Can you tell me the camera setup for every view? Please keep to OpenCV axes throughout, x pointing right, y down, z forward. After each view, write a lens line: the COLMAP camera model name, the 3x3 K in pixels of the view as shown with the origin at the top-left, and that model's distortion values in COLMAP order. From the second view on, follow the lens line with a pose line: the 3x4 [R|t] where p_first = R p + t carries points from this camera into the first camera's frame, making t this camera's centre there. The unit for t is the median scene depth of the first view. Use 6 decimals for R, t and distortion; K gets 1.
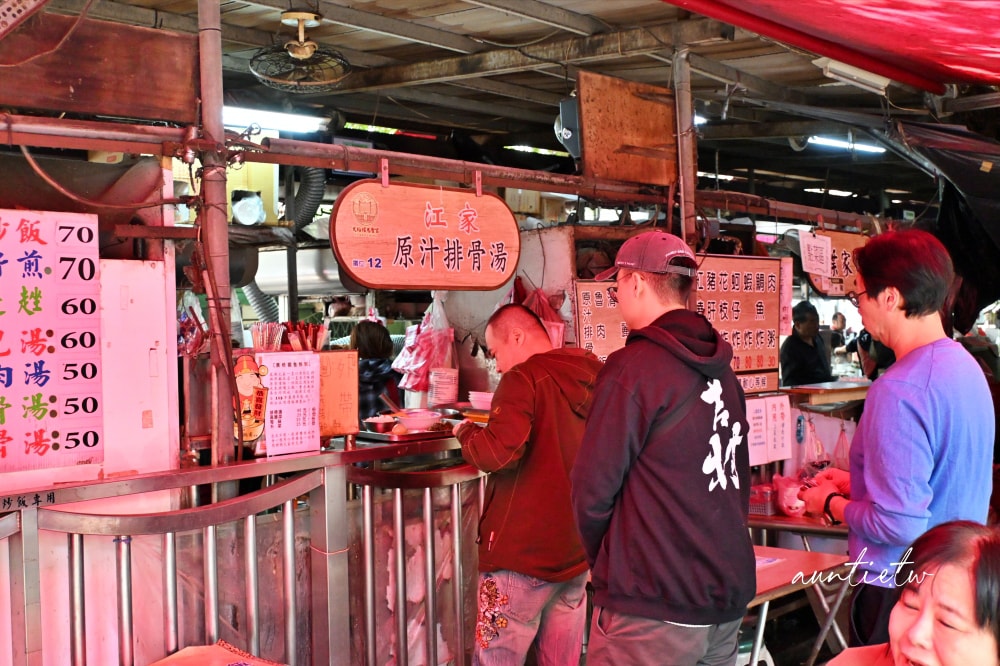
lens RADIAL K [[1212.0, 0, 500.3], [0, 1212.0, 332.4], [0, 0, 1]] dist [-0.006052, 0.000000]
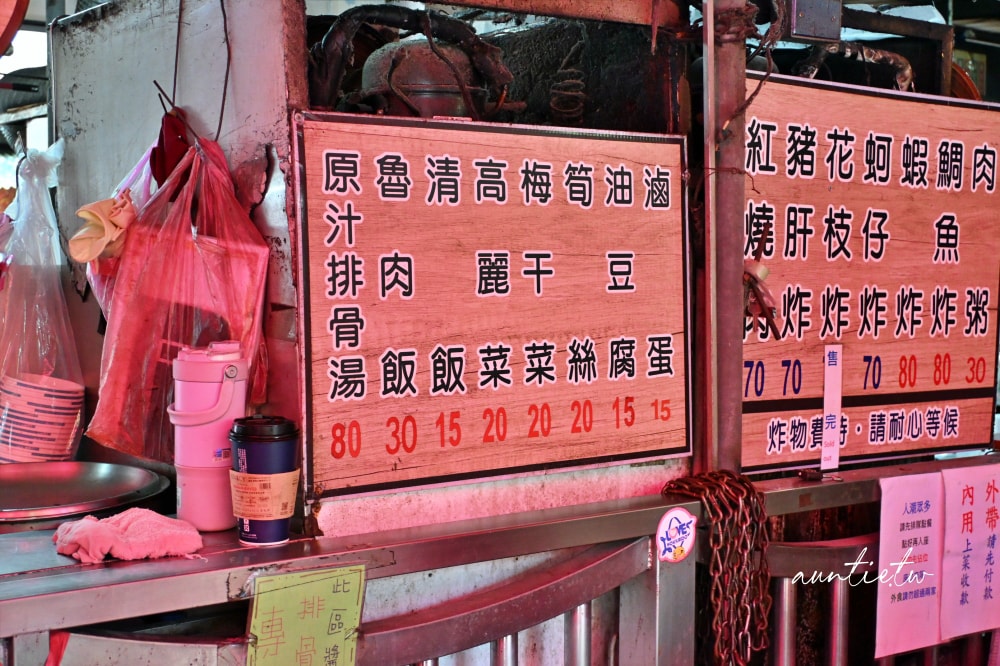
lens RADIAL K [[1350.5, 0, 499.4], [0, 1350.5, 333.6], [0, 0, 1]] dist [-0.036247, 0.000000]
pose [[0.982214, 0.040245, -0.183401, 0.158205], [-0.033065, 0.998569, 0.042042, -0.001183], [0.184831, -0.035231, 0.982139, 0.567003]]
